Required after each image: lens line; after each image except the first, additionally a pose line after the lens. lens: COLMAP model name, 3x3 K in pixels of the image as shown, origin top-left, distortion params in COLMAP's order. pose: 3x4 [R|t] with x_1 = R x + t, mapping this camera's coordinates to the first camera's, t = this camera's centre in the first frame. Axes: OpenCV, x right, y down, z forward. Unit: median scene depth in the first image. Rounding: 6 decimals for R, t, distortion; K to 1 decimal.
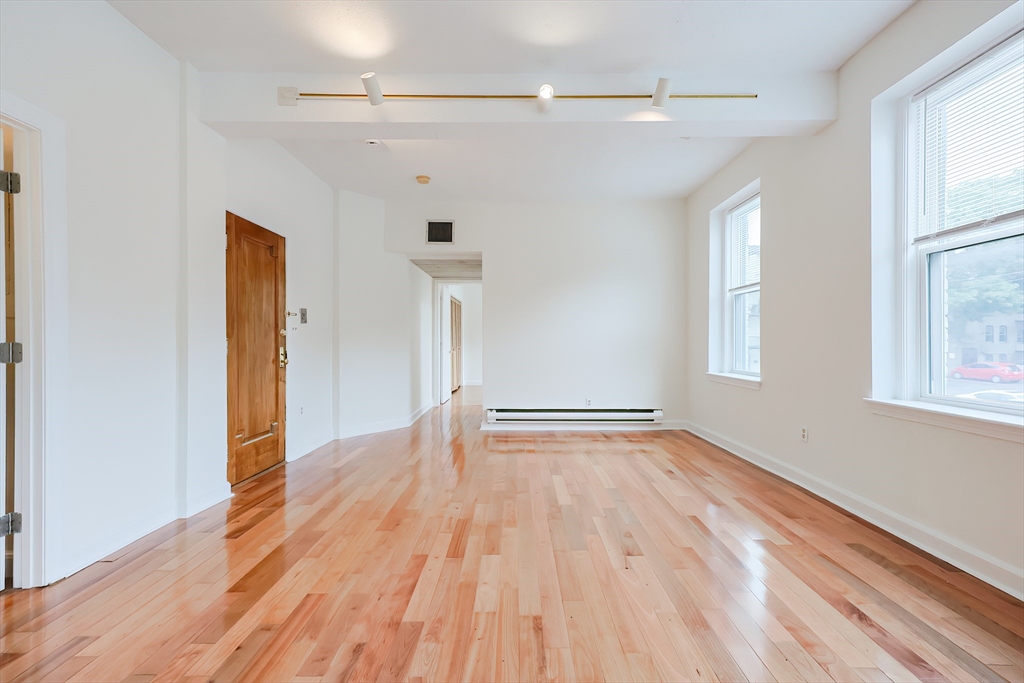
lens RADIAL K [[434.9, 0, 513.0], [0, 434.9, 343.3], [0, 0, 1]] dist [0.004030, 0.001818]
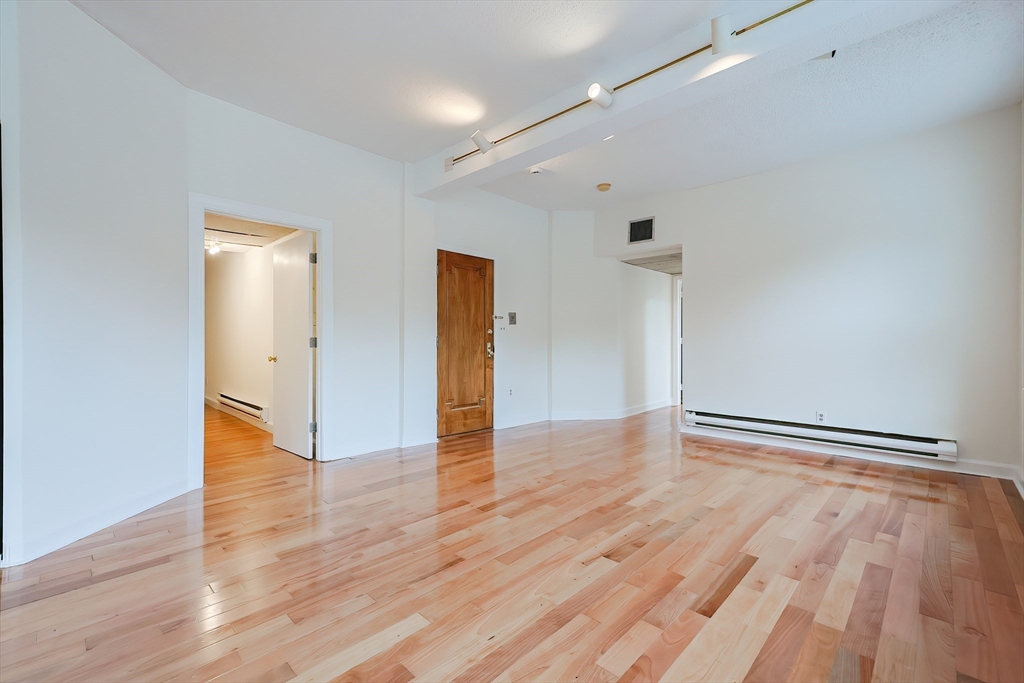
lens RADIAL K [[434.9, 0, 517.5], [0, 434.9, 340.0], [0, 0, 1]] dist [0.004030, 0.001818]
pose [[0.724995, -0.001610, -0.688752, 0.516316], [-0.003761, 0.999973, -0.006296, 0.010695], [0.688743, 0.007155, 0.724970, 0.110554]]
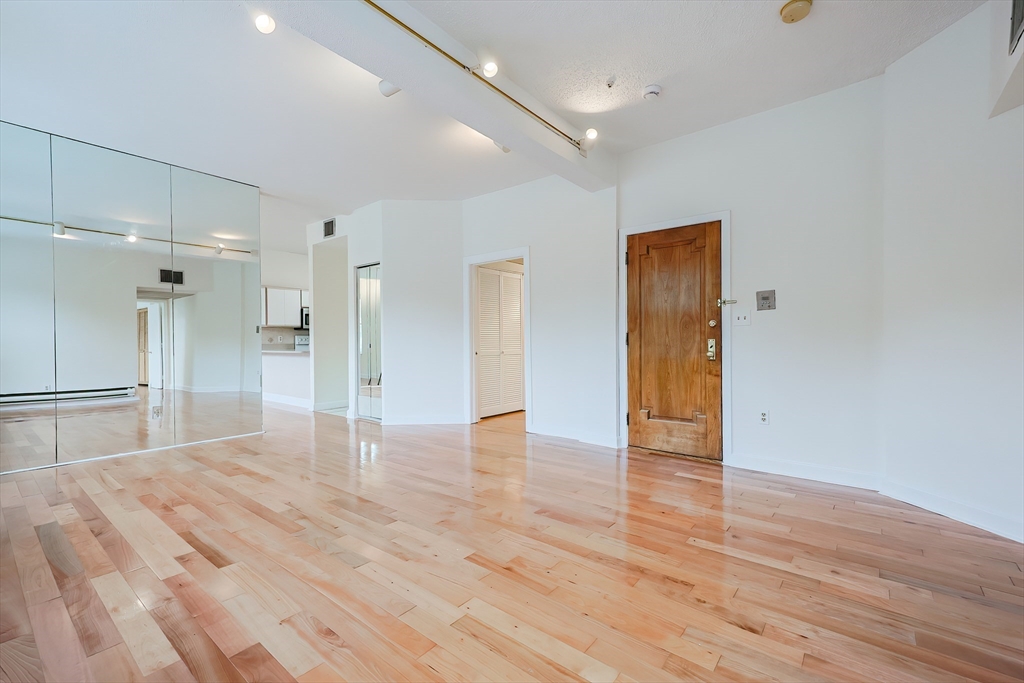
lens RADIAL K [[434.9, 0, 518.9], [0, 434.9, 340.3], [0, 0, 1]] dist [0.004030, 0.001818]
pose [[-0.620215, 0.016184, -0.784265, 0.548576], [0.009873, 0.999869, 0.012826, -0.005956], [0.784370, 0.000212, -0.620294, 1.455870]]
